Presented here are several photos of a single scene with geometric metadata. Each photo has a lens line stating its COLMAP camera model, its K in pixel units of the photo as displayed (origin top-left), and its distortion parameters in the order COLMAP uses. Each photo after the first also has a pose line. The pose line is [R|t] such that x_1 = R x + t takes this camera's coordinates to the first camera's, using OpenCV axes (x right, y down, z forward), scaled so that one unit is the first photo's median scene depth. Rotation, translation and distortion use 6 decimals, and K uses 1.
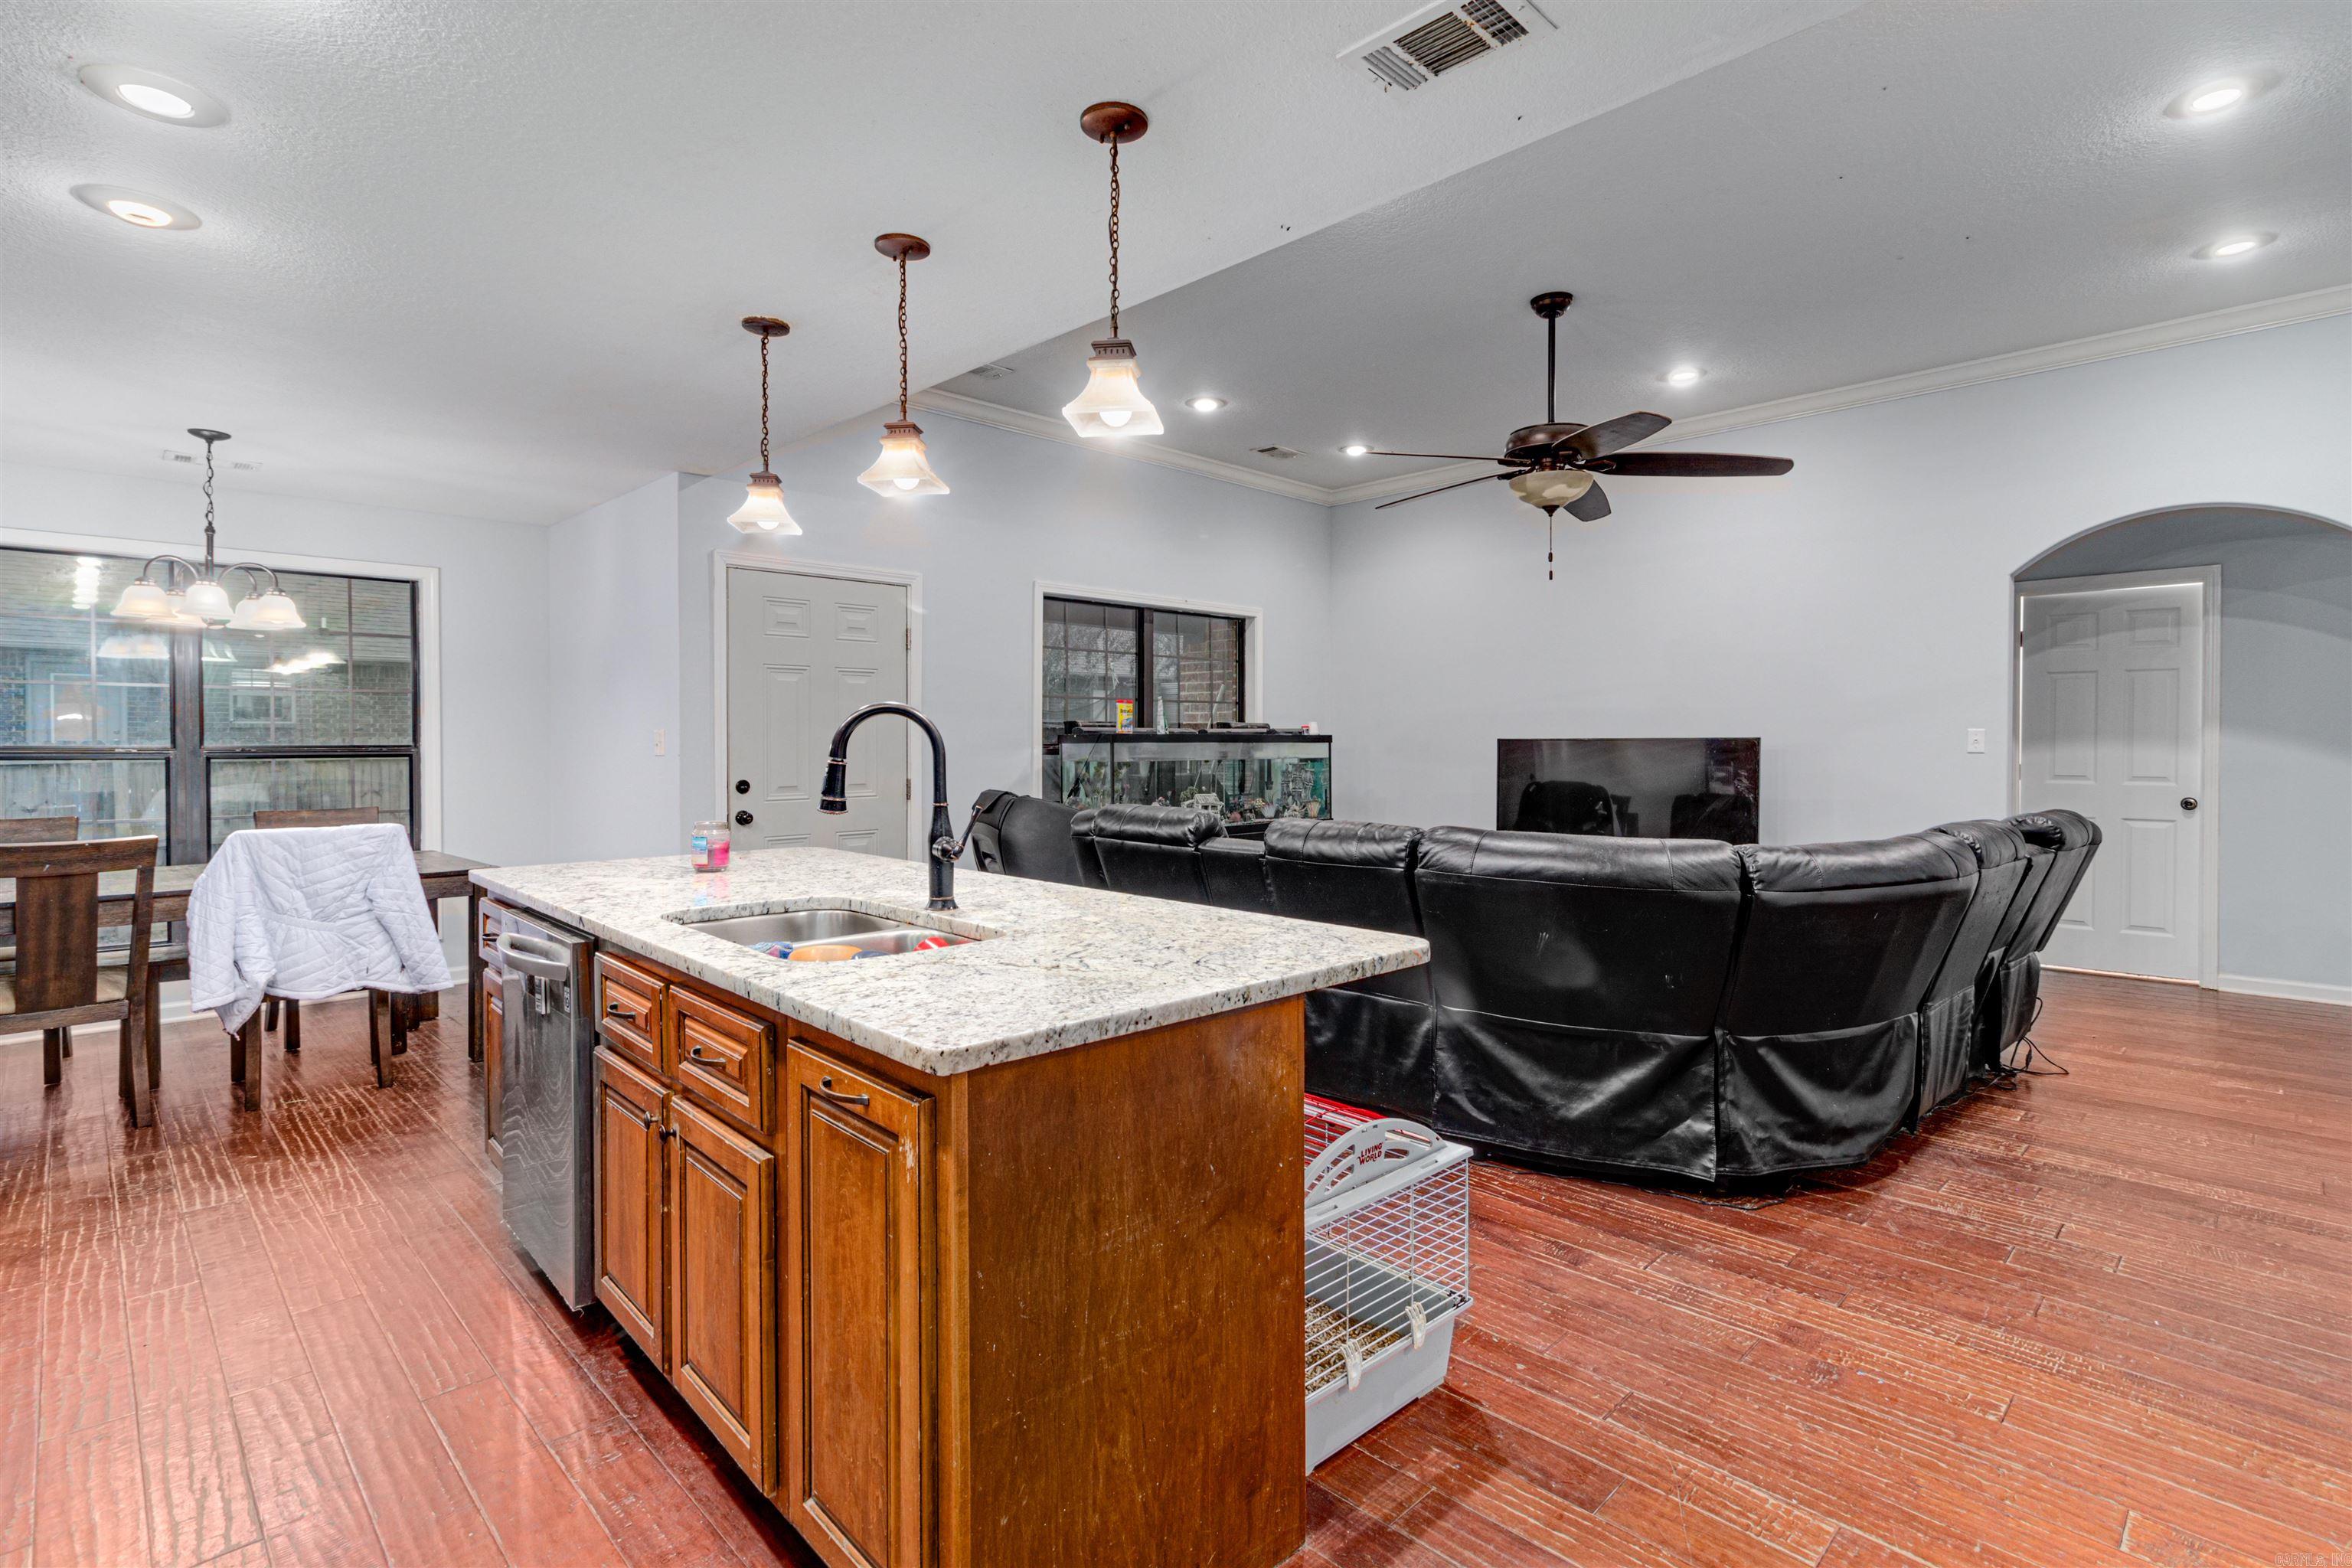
lens RADIAL K [[1118.1, 0, 1186.6], [0, 1118.1, 753.6], [0, 0, 1]] dist [0.003482, 0.000050]
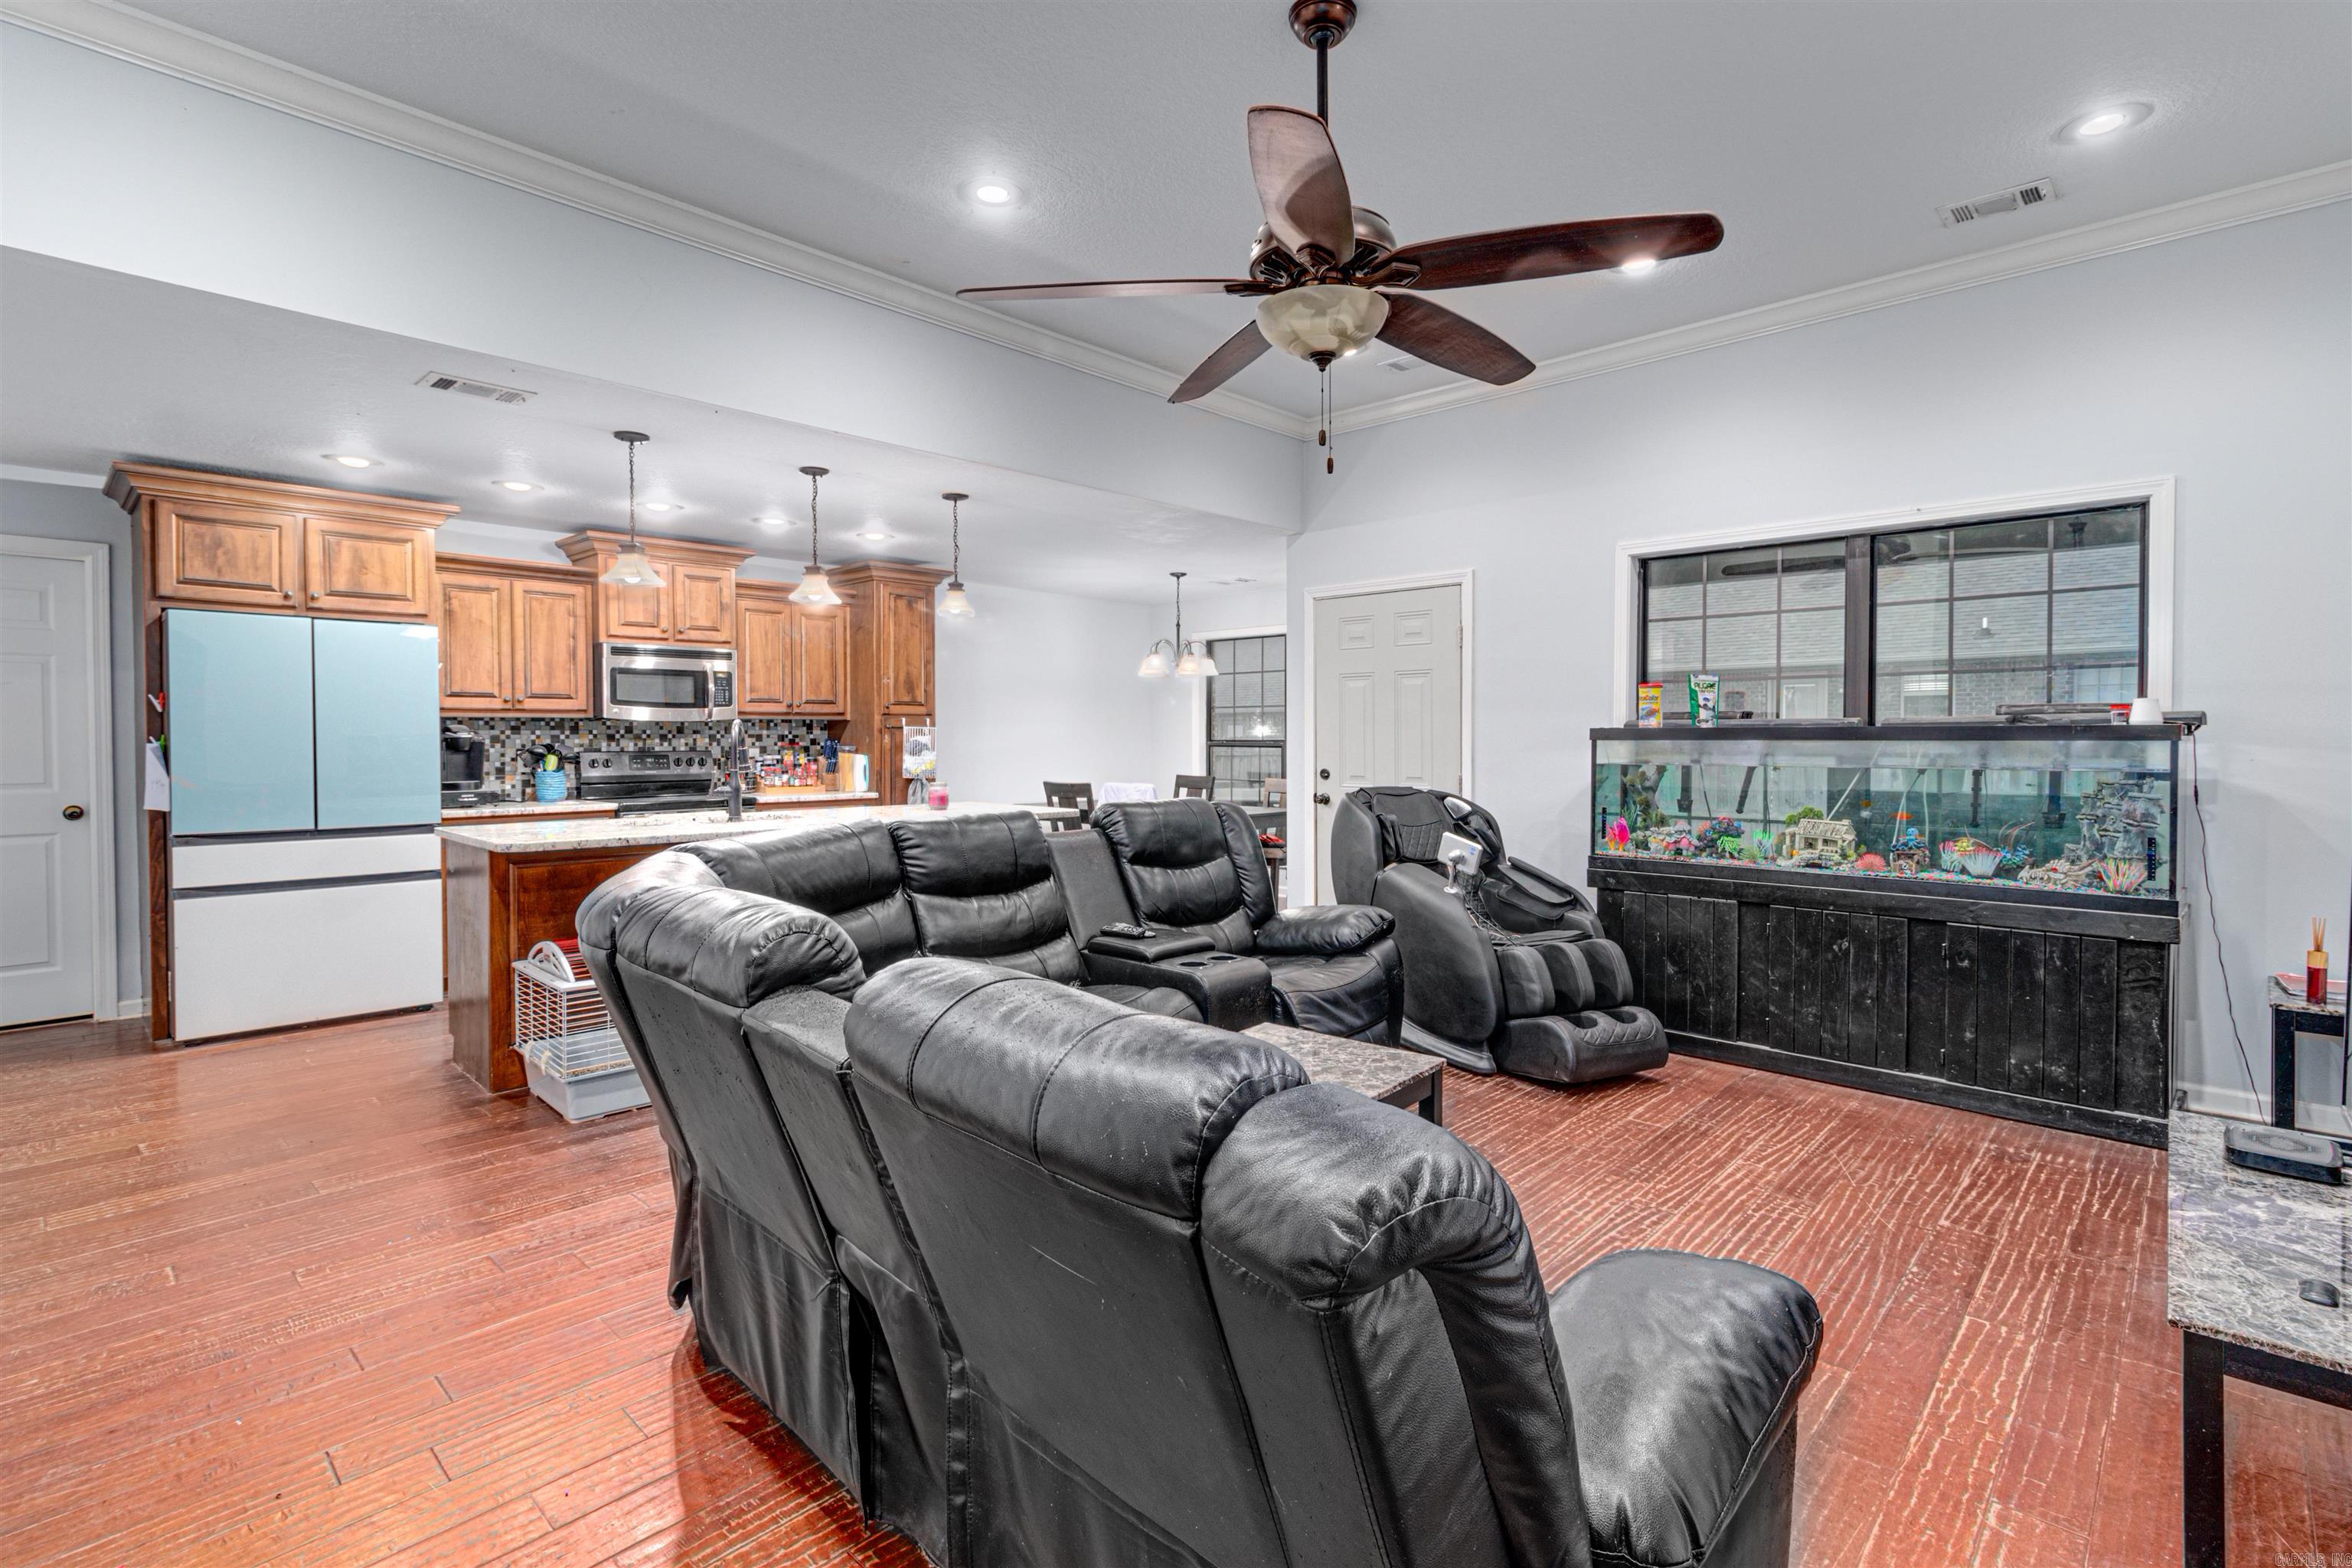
lens RADIAL K [[1084.4, 0, 1181.8], [0, 1084.4, 755.2], [0, 0, 1]] dist [0.002703, 0.000124]
pose [[0.040365, 0.016385, -0.999051, 1.097101], [-0.010403, 0.999818, 0.015977, -0.012475], [0.999131, 0.009748, 0.040528, 1.075663]]
